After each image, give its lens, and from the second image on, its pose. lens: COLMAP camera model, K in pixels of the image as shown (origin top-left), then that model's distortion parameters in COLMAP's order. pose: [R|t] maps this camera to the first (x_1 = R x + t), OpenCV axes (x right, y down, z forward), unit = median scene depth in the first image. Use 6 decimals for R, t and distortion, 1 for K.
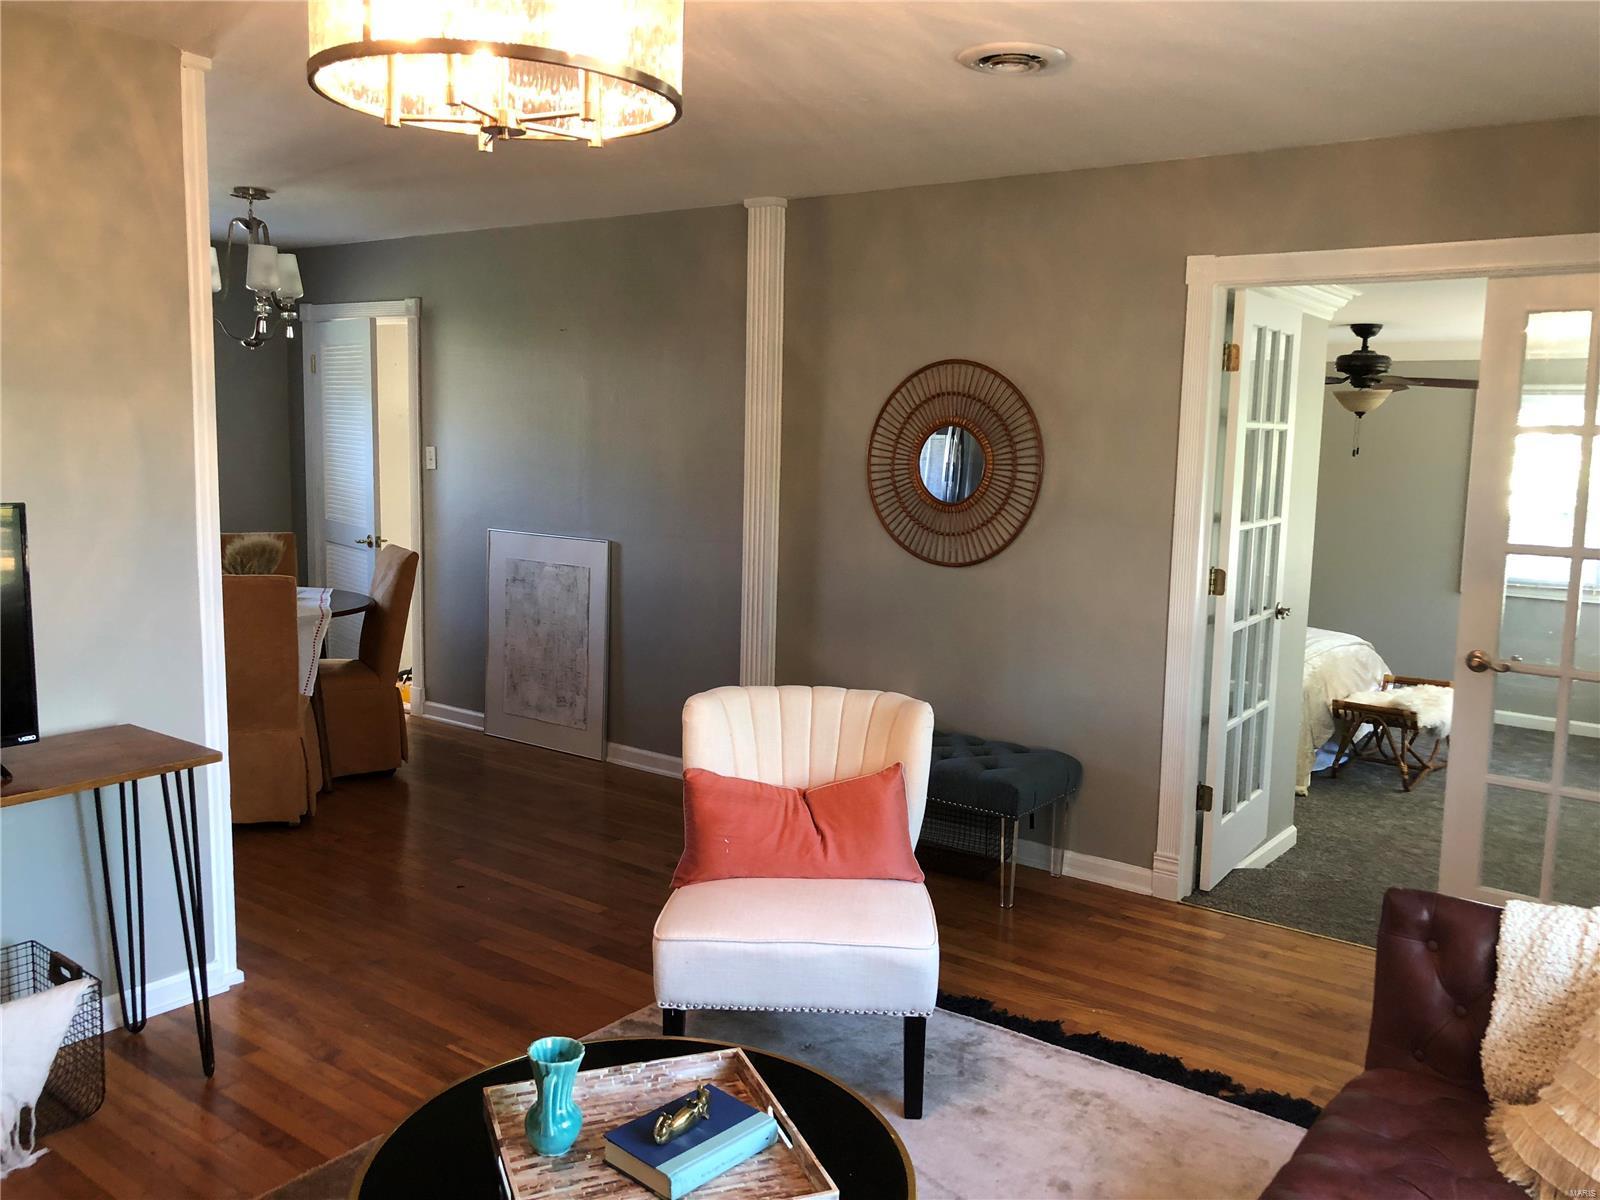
lens RADIAL K [[1321.7, 0, 802.5], [0, 1321.7, 595.4], [0, 0, 1]] dist [0.034718, -0.038142]
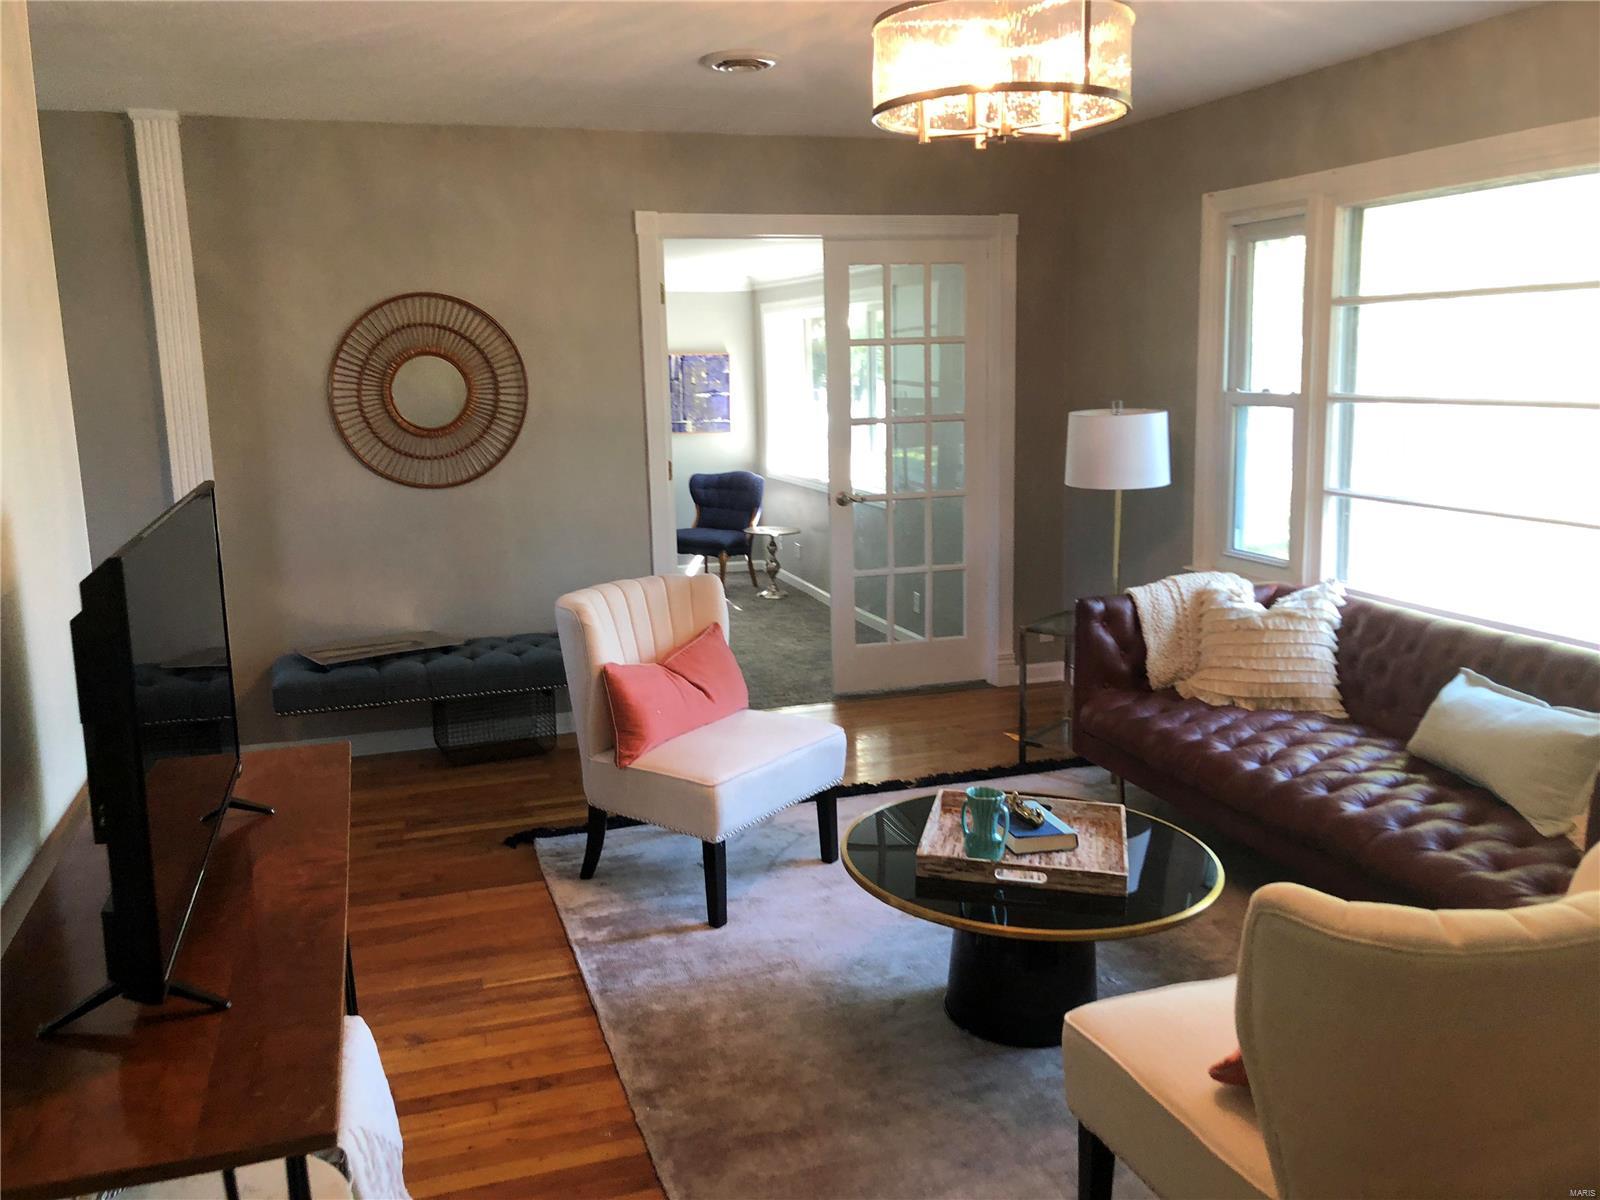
lens RADIAL K [[1321.7, 0, 786.0], [0, 1321.7, 582.3], [0, 0, 1]] dist [0.034718, -0.038142]
pose [[0.571220, -0.170578, 0.802877, -0.617640], [0.142138, 0.983946, 0.107921, -0.023236], [-0.808397, 0.052473, 0.586295, 0.154154]]
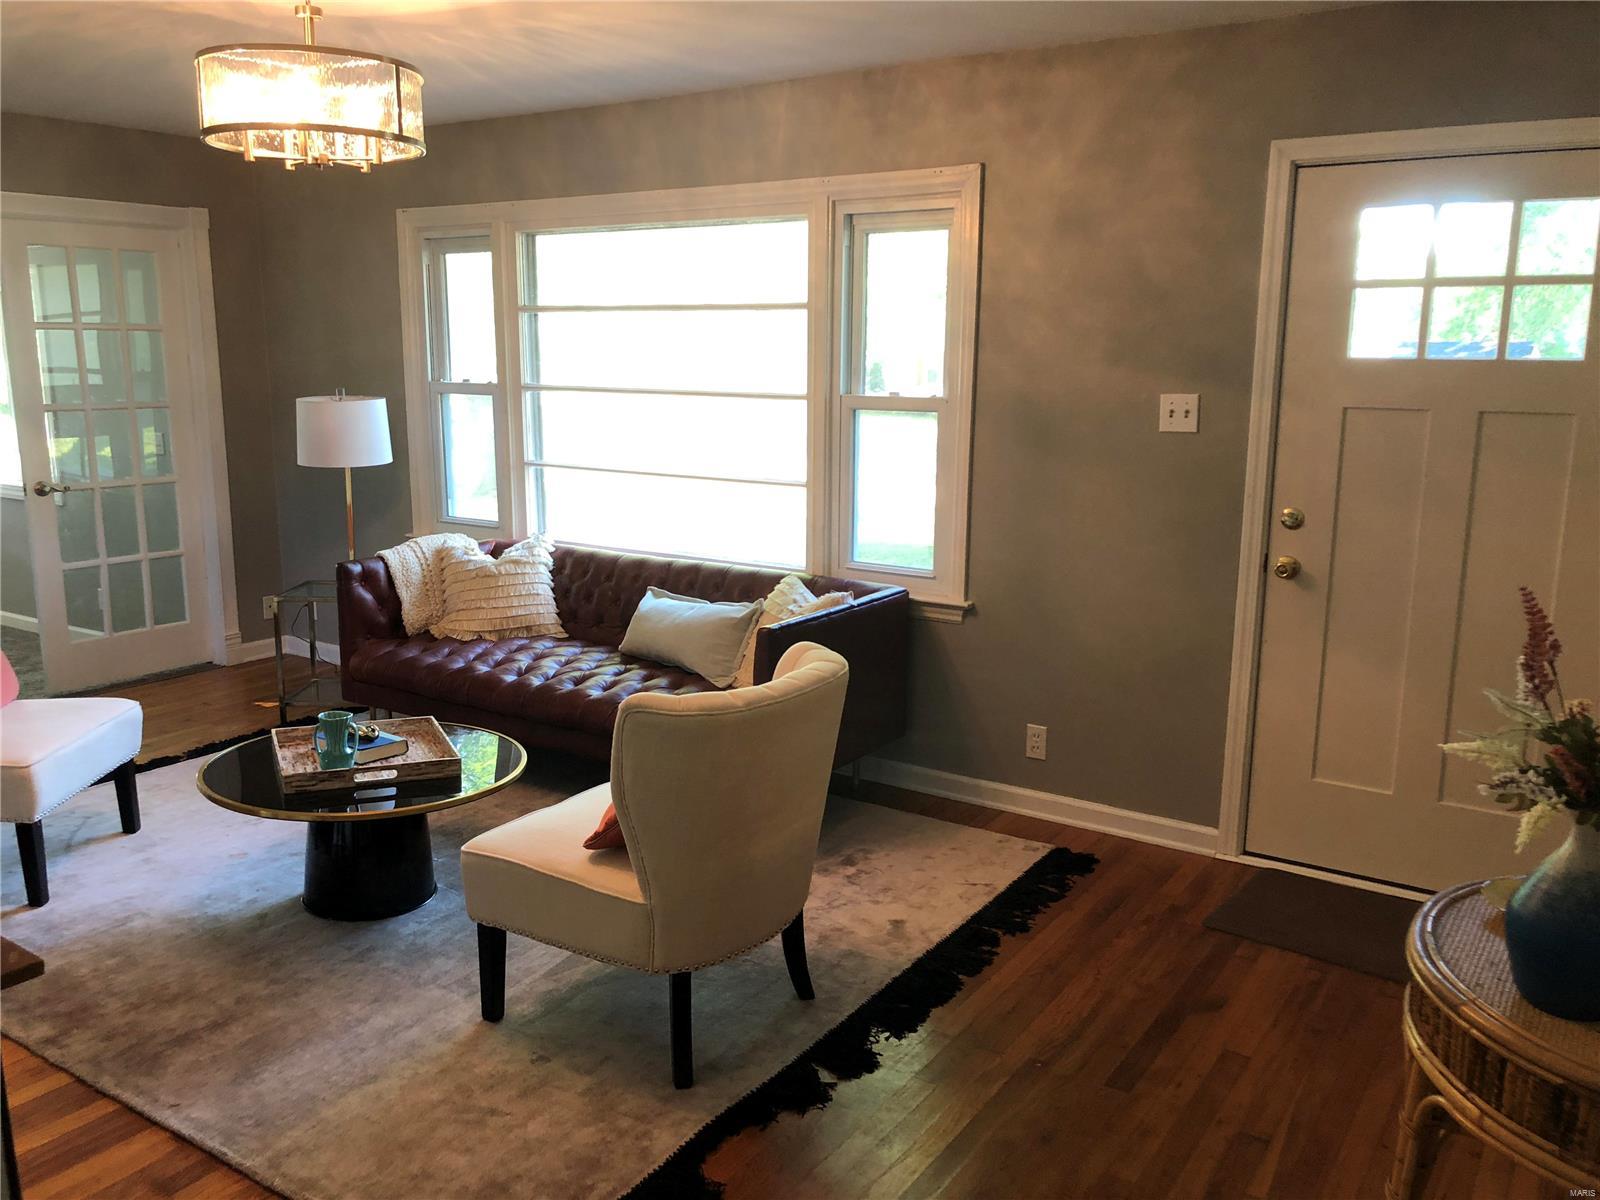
lens RADIAL K [[1321.7, 0, 804.8], [0, 1321.7, 604.4], [0, 0, 1]] dist [0.034718, -0.038142]
pose [[-0.055175, -0.216324, 0.974761, -0.807063], [0.127745, 0.966696, 0.221765, -0.036839], [-0.990271, 0.136756, -0.025704, 0.197695]]
